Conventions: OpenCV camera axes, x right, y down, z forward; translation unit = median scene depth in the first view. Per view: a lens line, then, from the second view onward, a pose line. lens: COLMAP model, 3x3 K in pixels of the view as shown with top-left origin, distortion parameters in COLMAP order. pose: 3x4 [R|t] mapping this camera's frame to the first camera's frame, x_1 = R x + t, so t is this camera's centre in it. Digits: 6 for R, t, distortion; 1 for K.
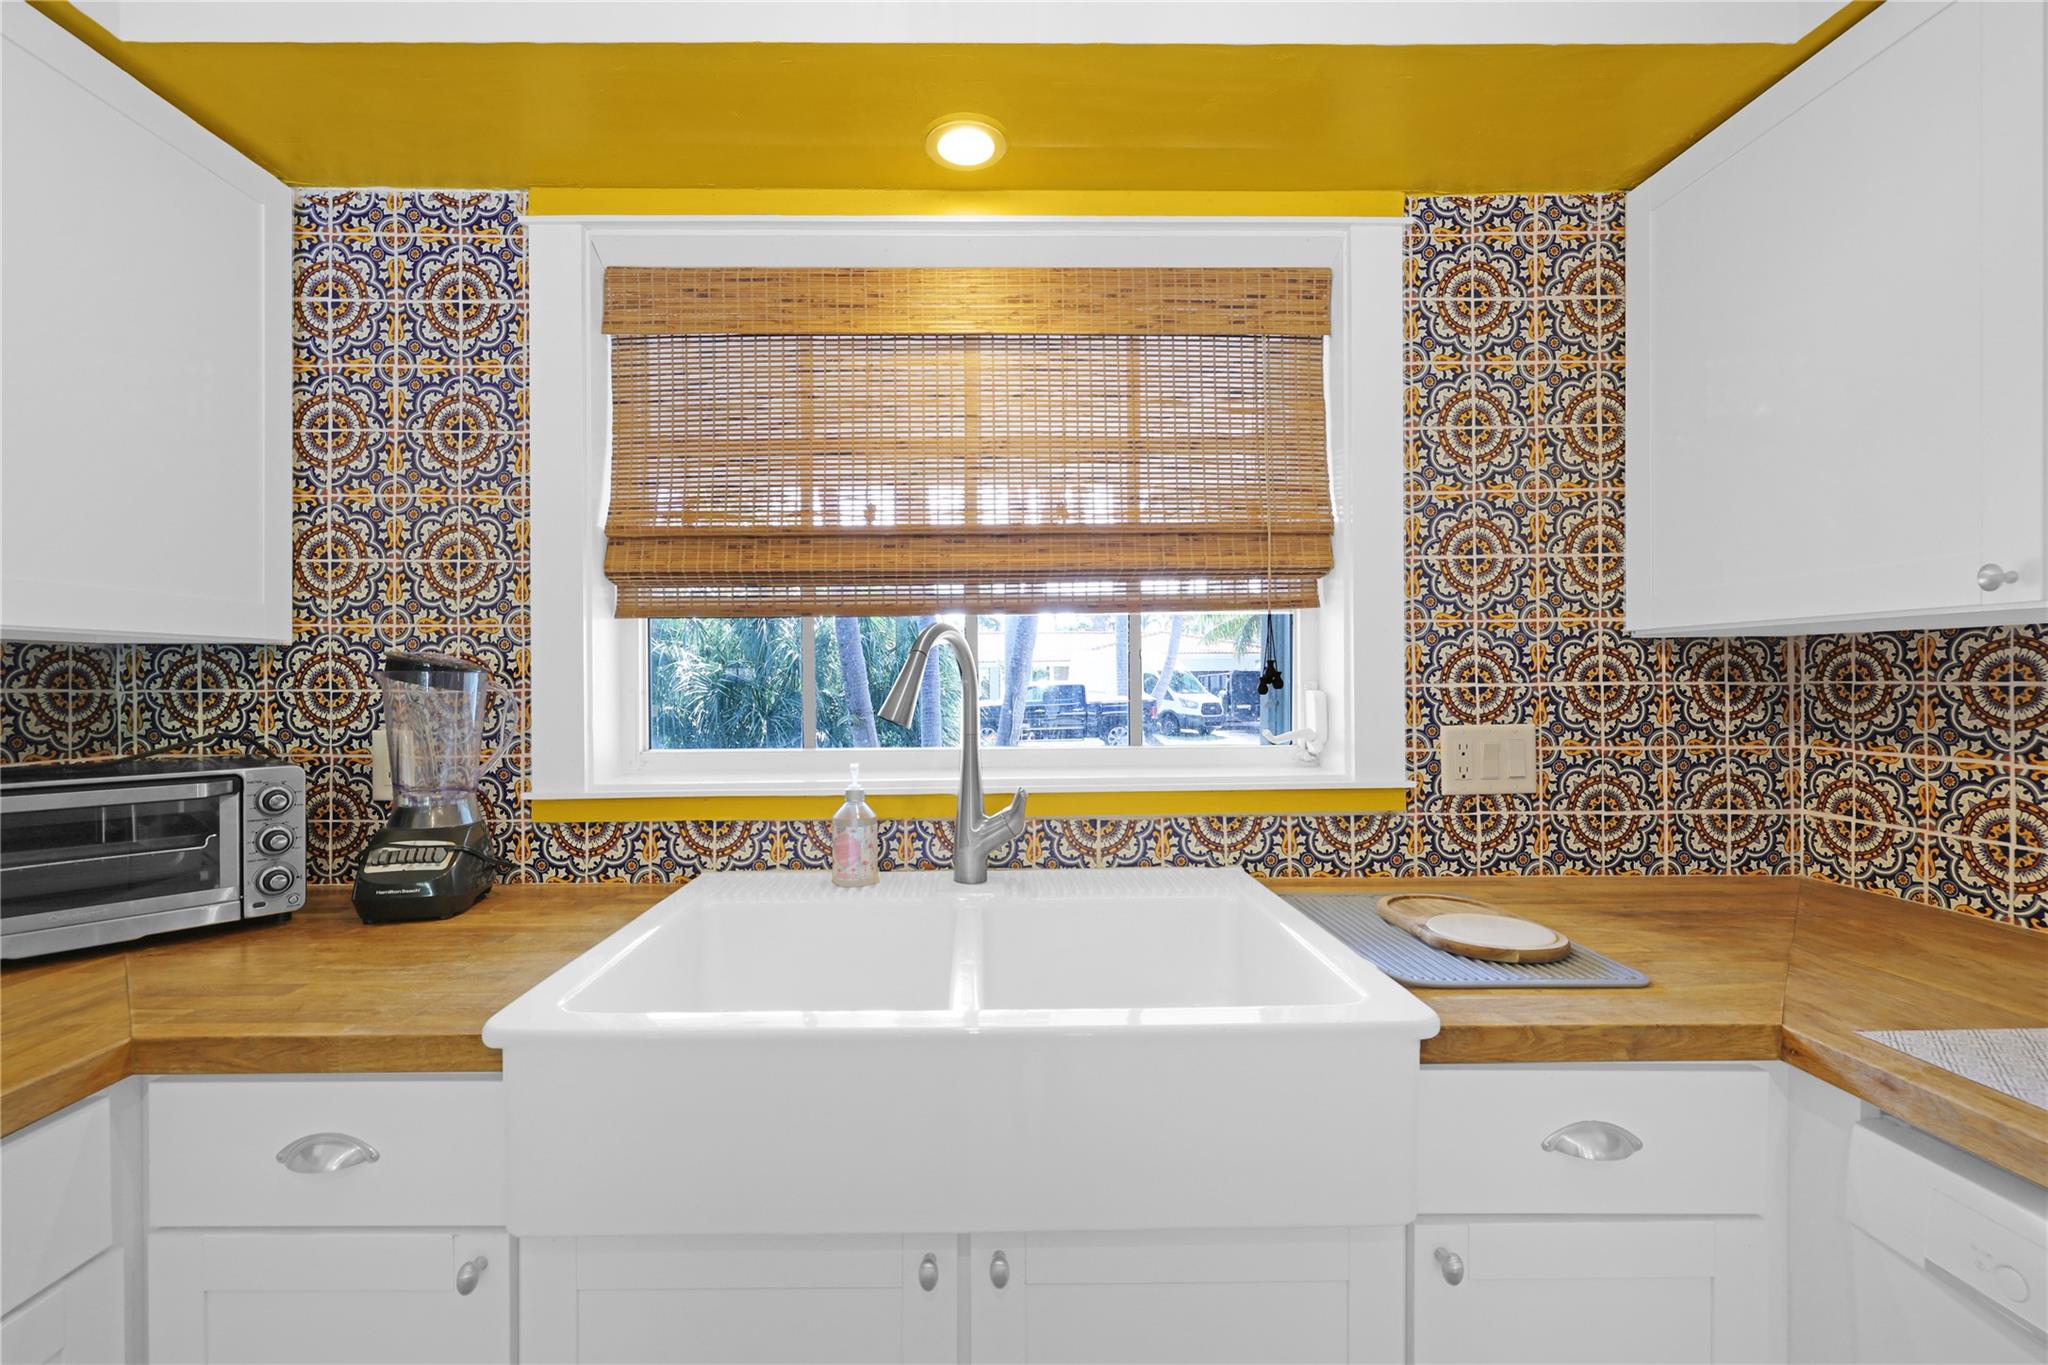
lens RADIAL K [[877.5, 0, 1151.8], [0, 877.5, 691.0], [0, 0, 1]] dist [0.001608, 0.000137]
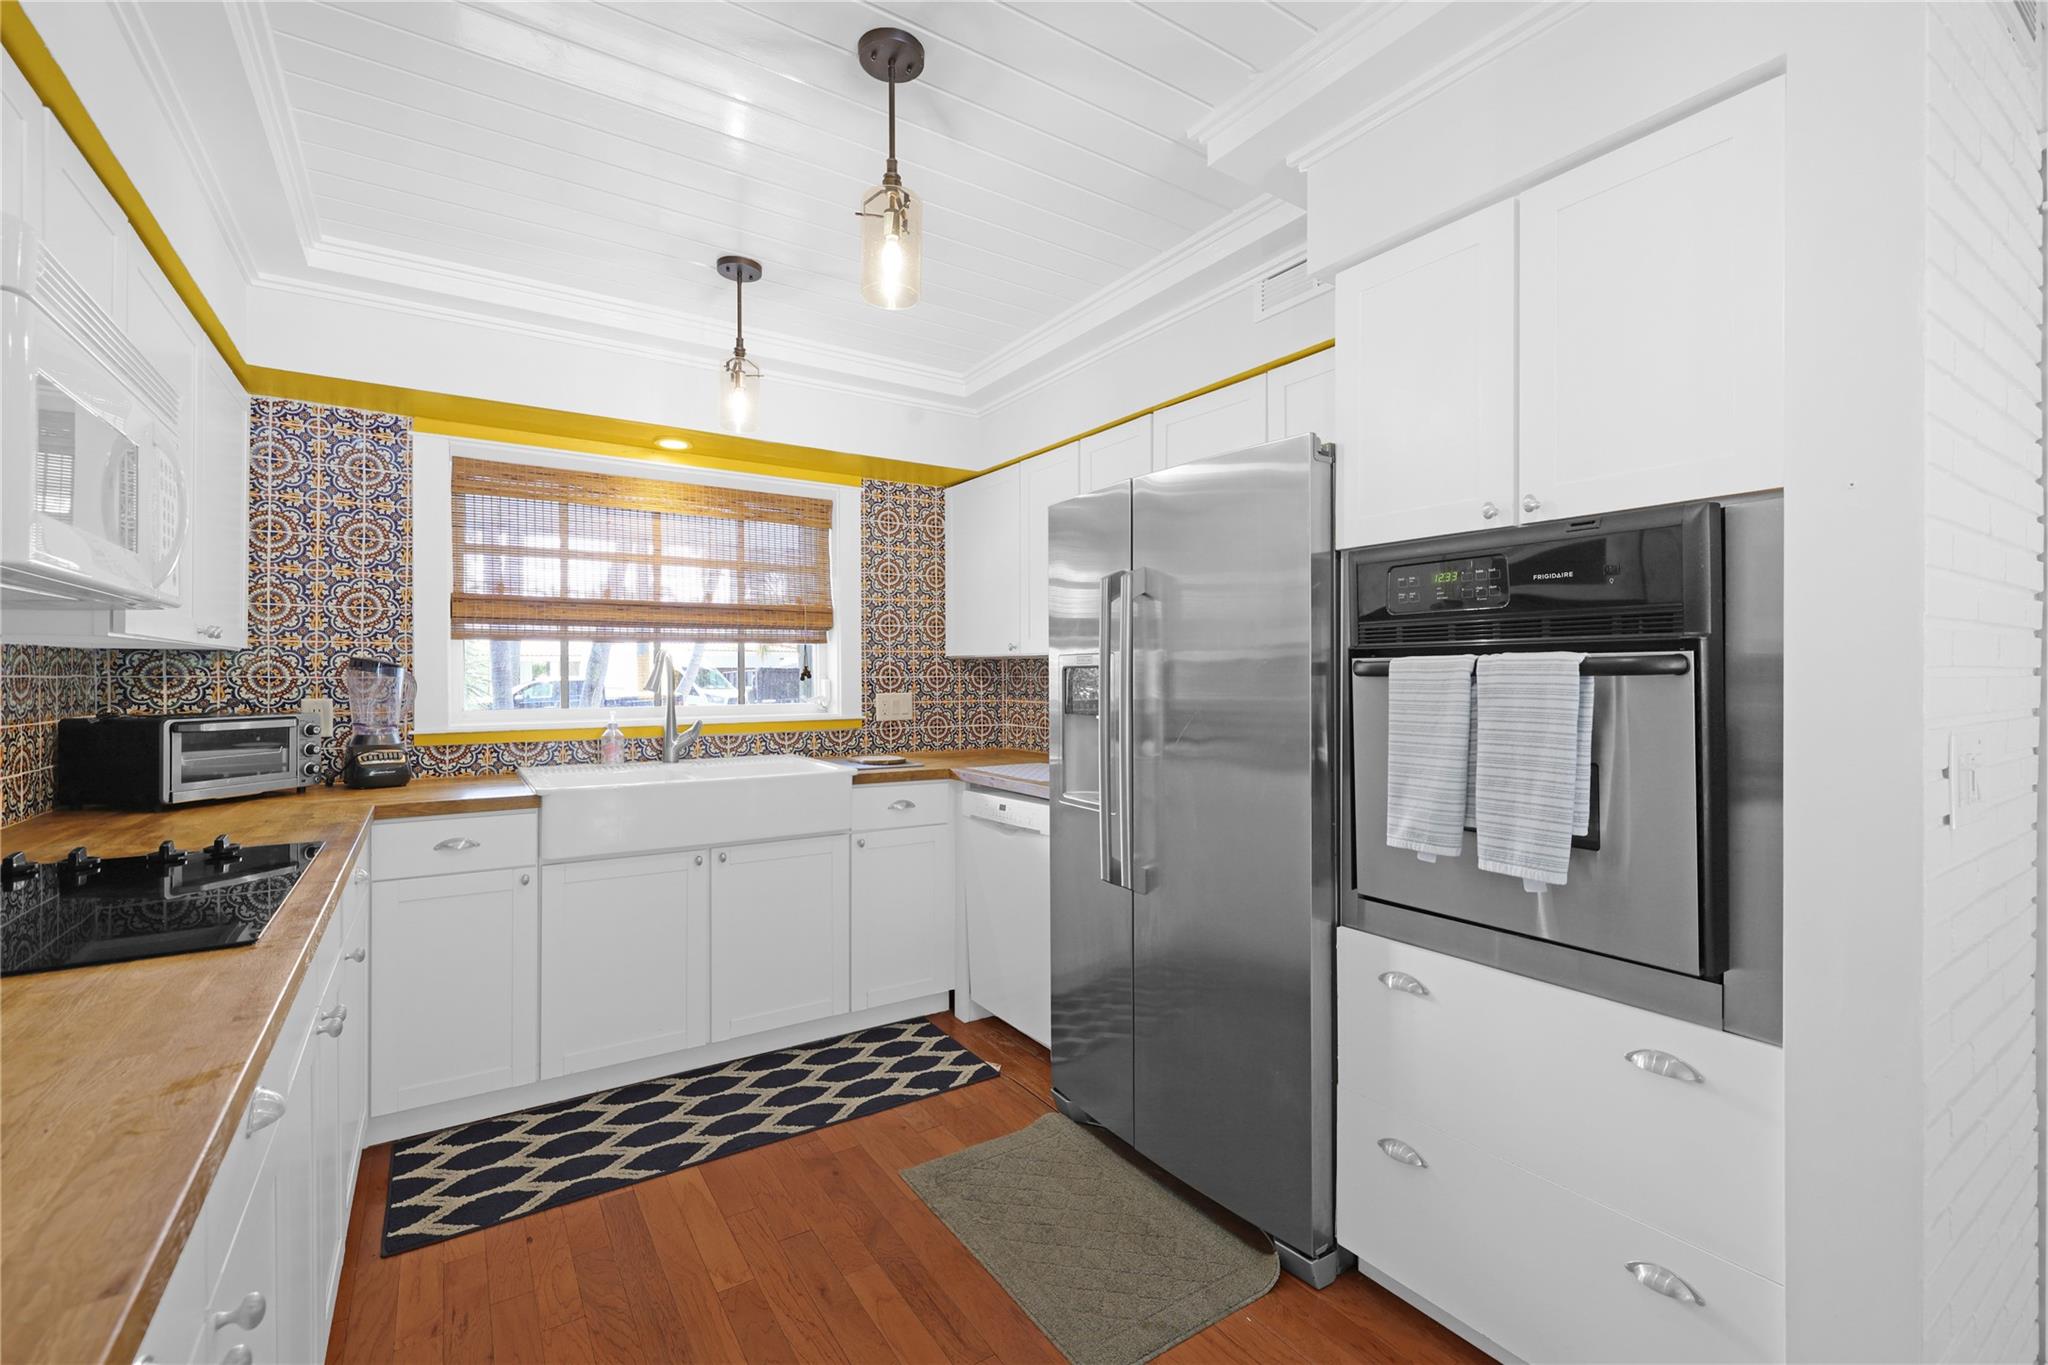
lens RADIAL K [[891.1, 0, 1018.0], [0, 891.1, 688.9], [0, 0, 1]] dist [0.001423, 0.000366]
pose [[0.928257, 0.000827, 0.371939, -0.233570], [-0.000980, 0.999999, 0.000223, 0.025874], [-0.371938, -0.000571, 0.928257, -1.479876]]
